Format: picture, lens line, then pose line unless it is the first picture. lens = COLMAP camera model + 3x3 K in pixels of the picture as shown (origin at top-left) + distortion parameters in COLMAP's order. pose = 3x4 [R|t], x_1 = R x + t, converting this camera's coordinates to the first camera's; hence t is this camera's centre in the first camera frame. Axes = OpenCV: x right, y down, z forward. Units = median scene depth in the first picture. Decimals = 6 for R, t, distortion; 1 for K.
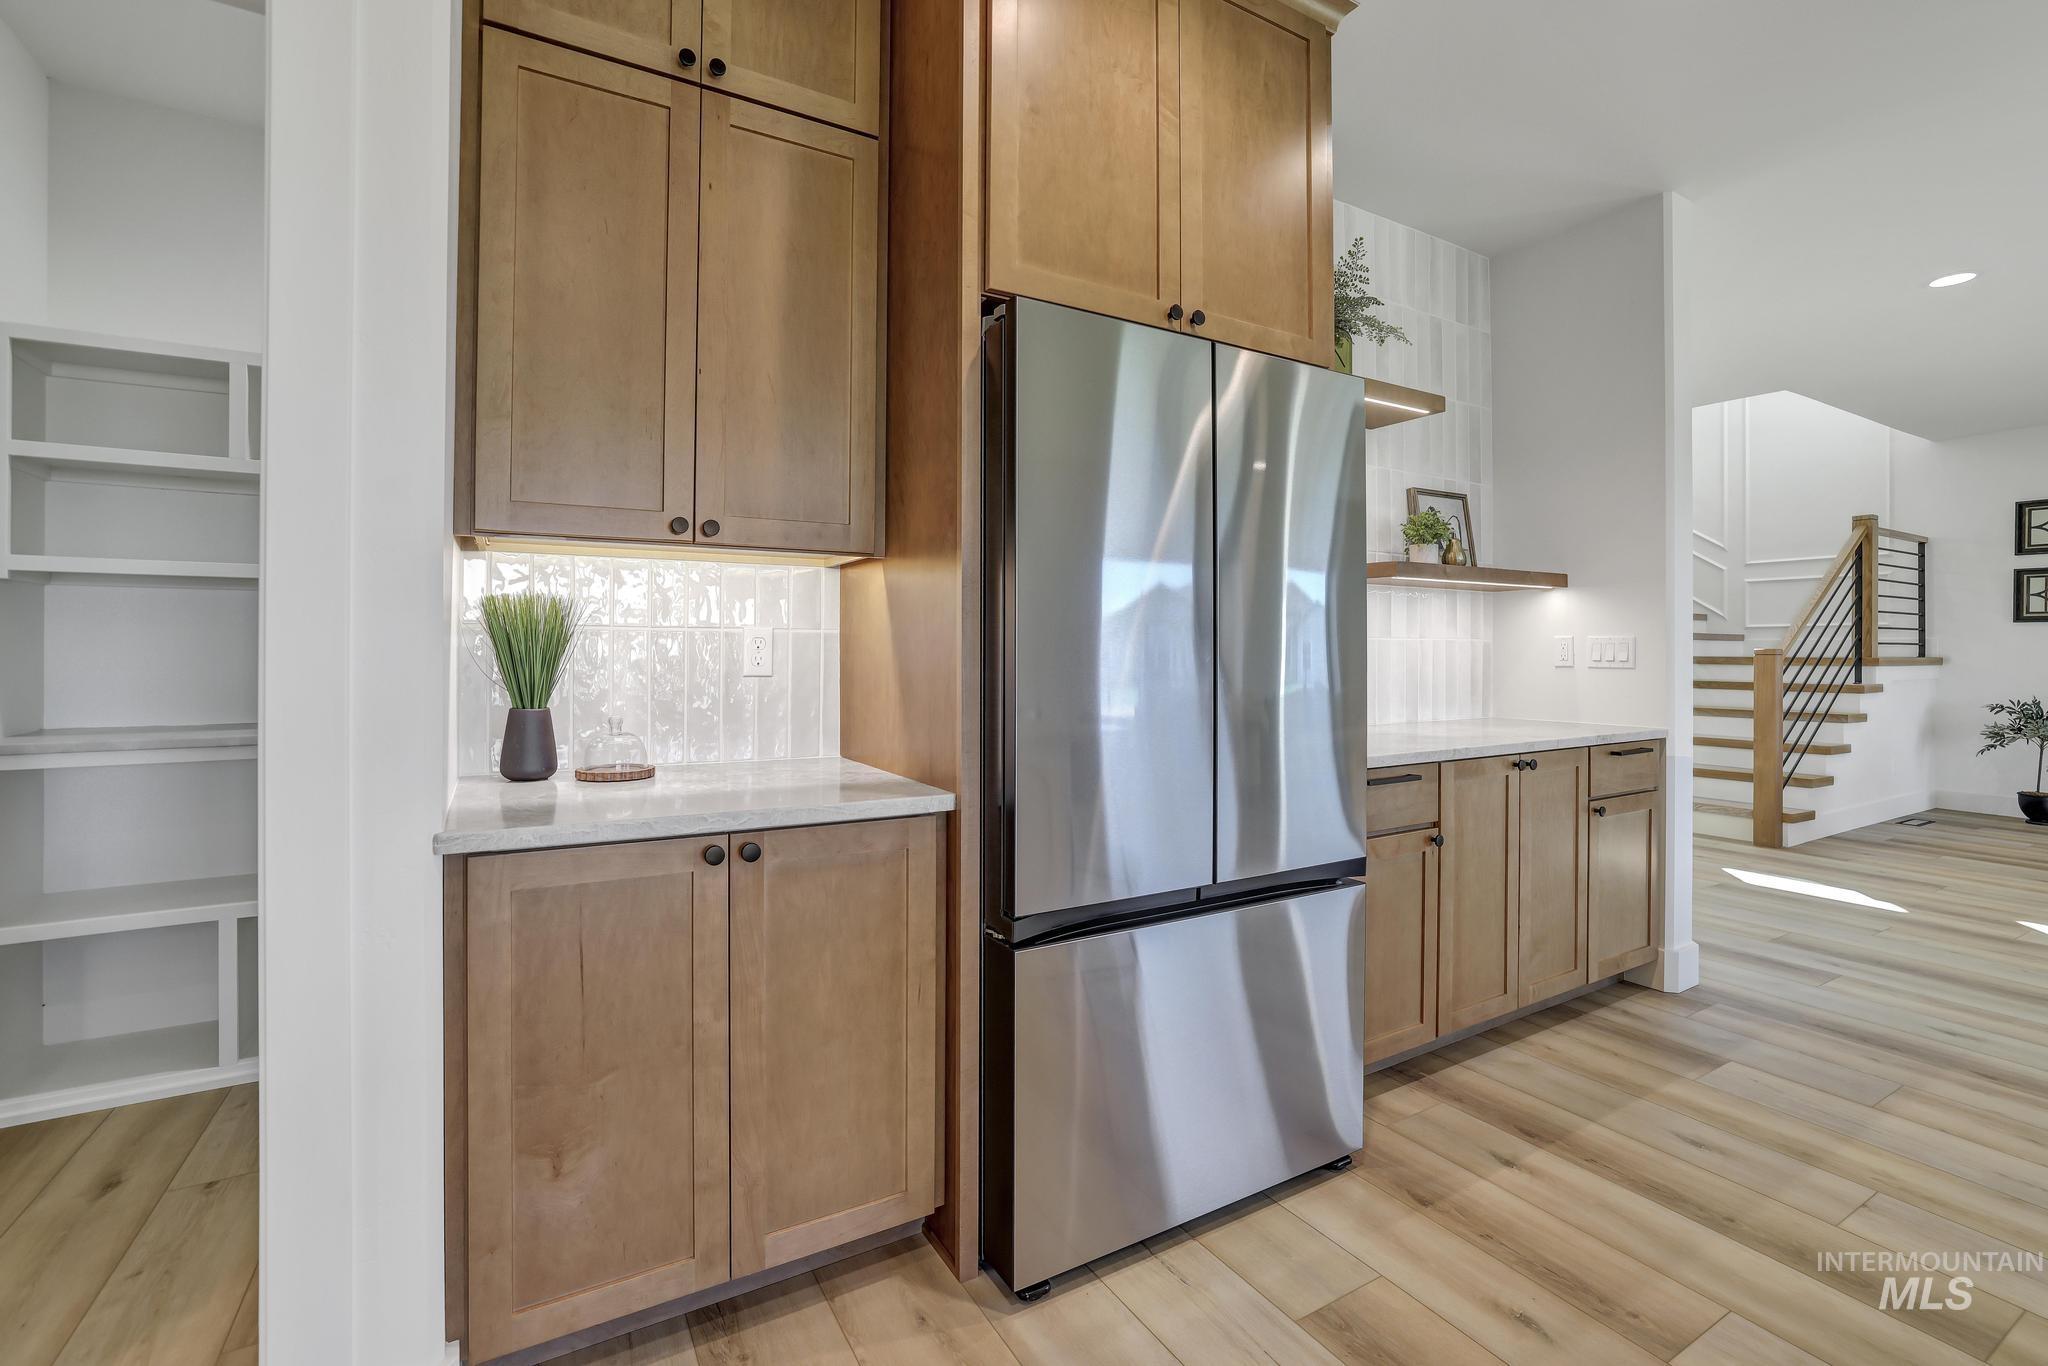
lens RADIAL K [[898.1, 0, 1015.7], [0, 898.1, 642.6], [0, 0, 1]] dist [-0.034354, 0.010464]
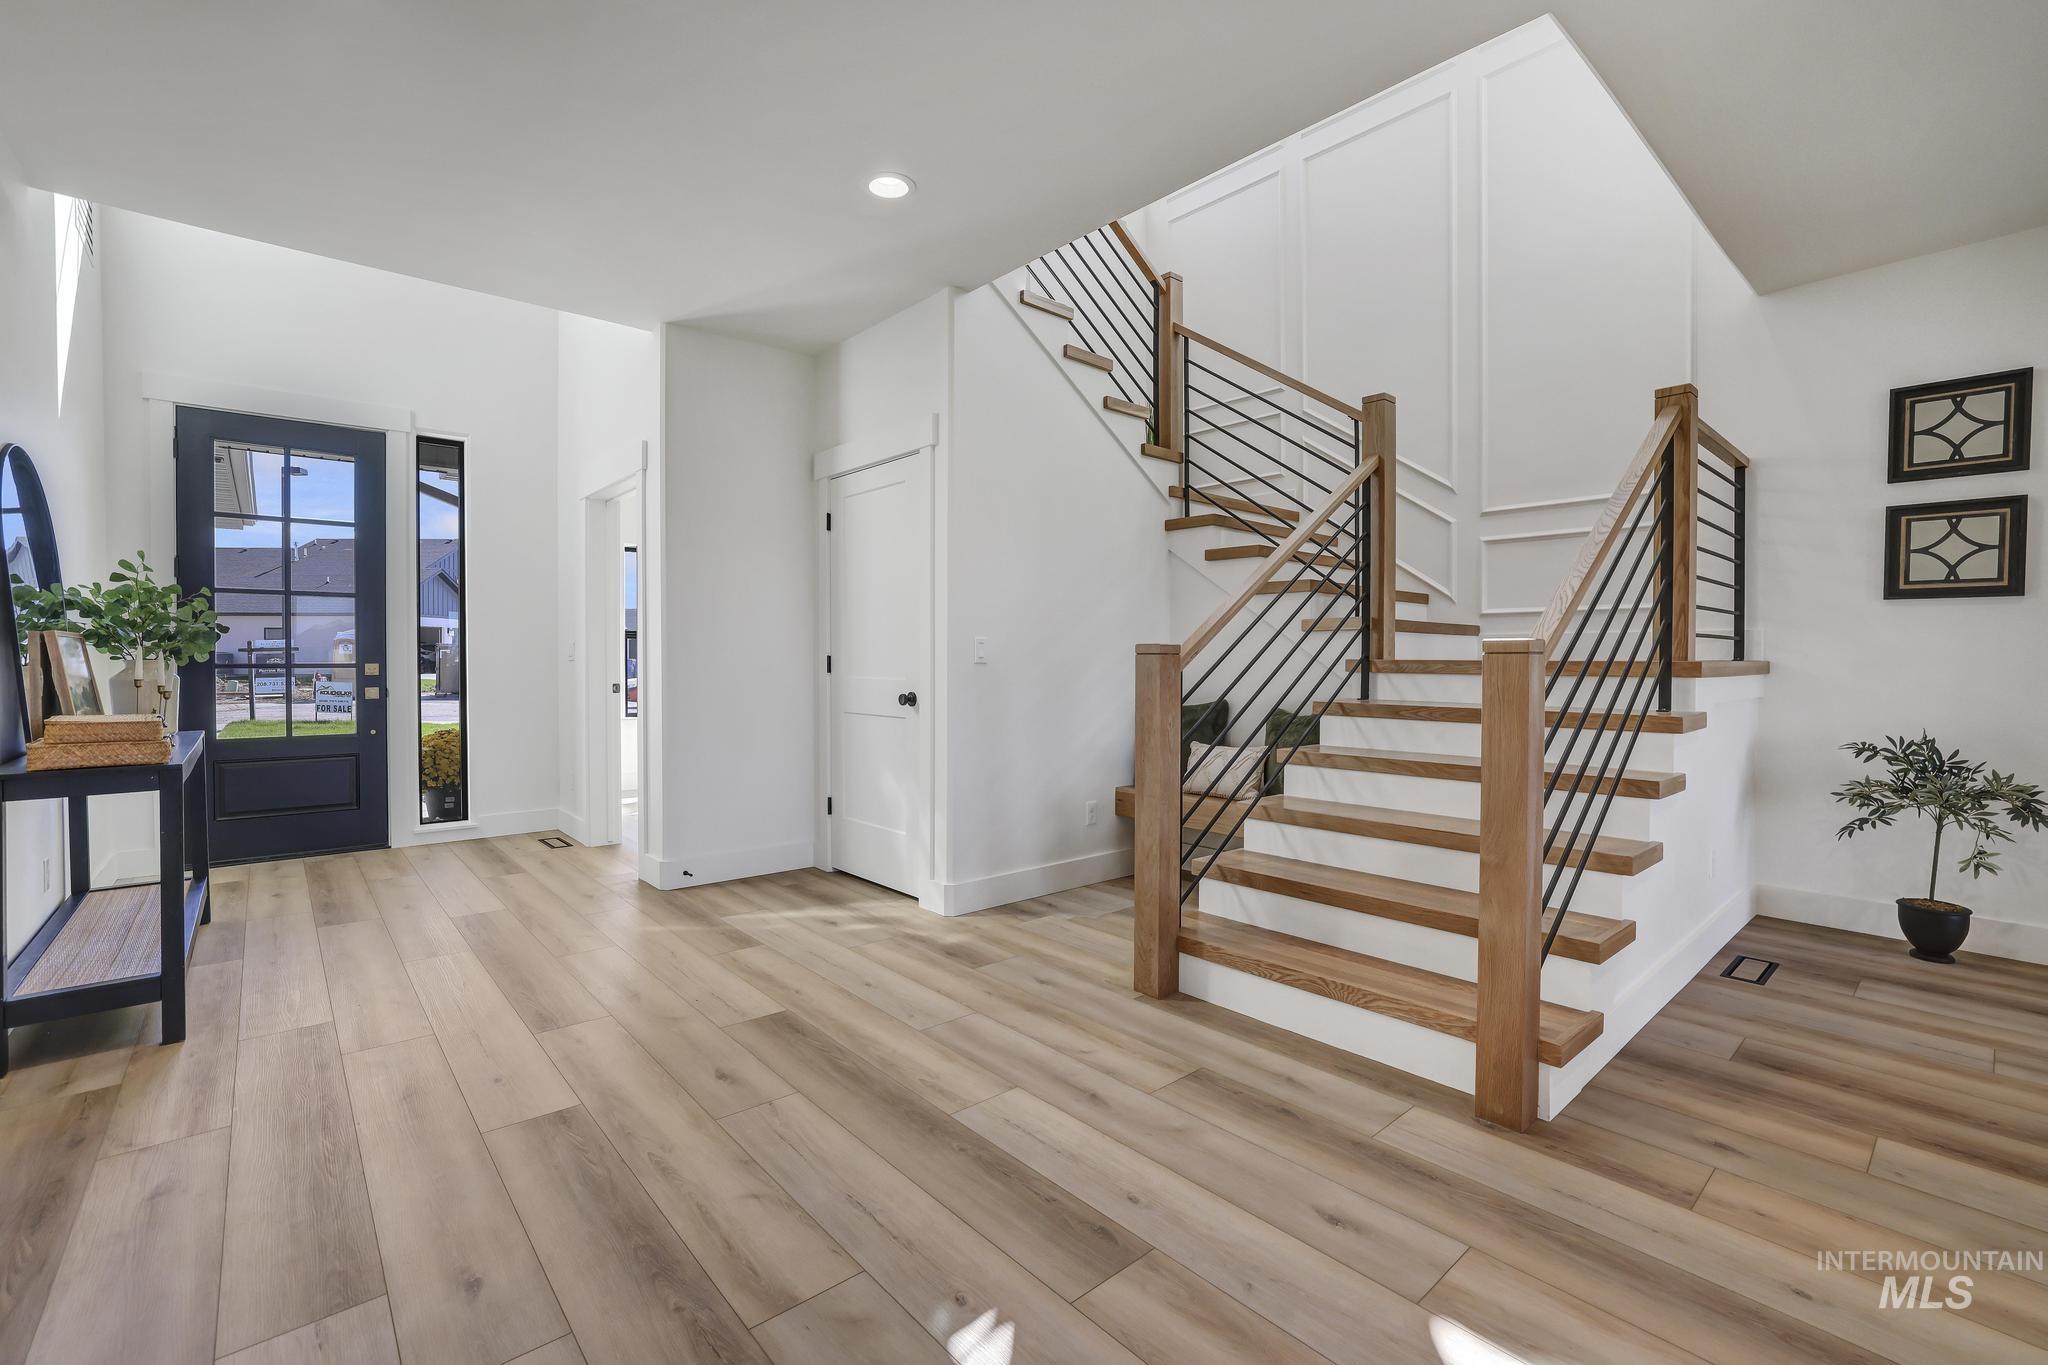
lens RADIAL K [[887.0, 0, 1013.7], [0, 887.0, 671.3], [0, 0, 1]] dist [-0.035605, 0.010808]
pose [[0.981458, -0.007434, 0.191533, 1.214970], [0.003484, 0.999774, 0.020956, 0.026814], [-0.191645, -0.019900, 0.981262, 1.427478]]
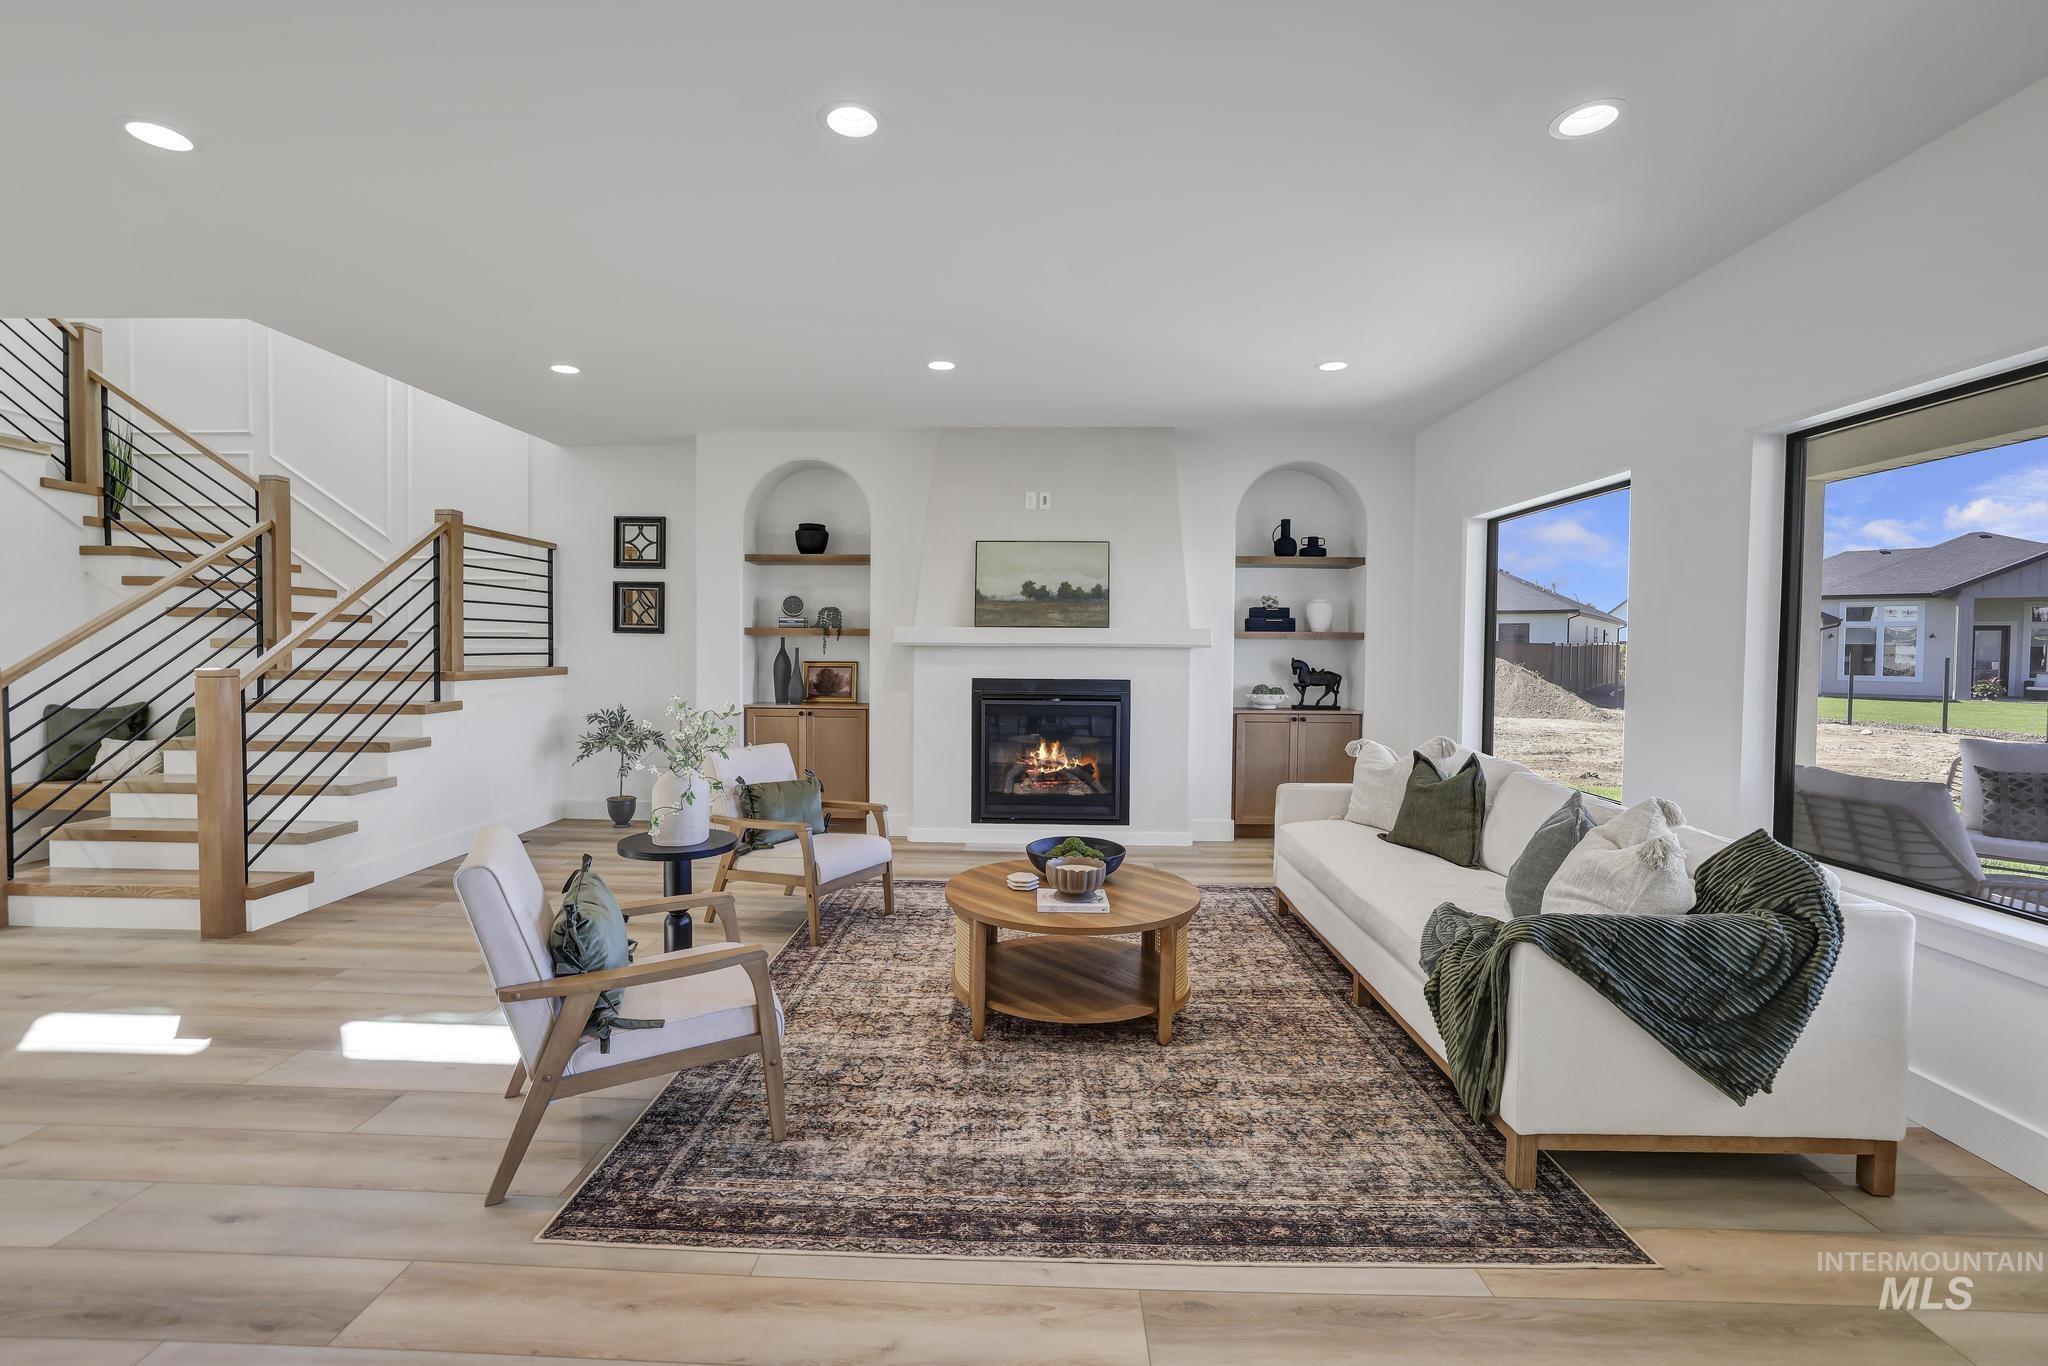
lens RADIAL K [[898.1, 0, 1007.6], [0, 898.1, 662.7], [0, 0, 1]] dist [-0.034354, 0.010464]
pose [[0.527810, -0.018407, 0.849163, 1.281359], [-0.007768, 0.999619, 0.026497, -0.050210], [-0.849327, -0.020582, 0.527466, 0.119561]]
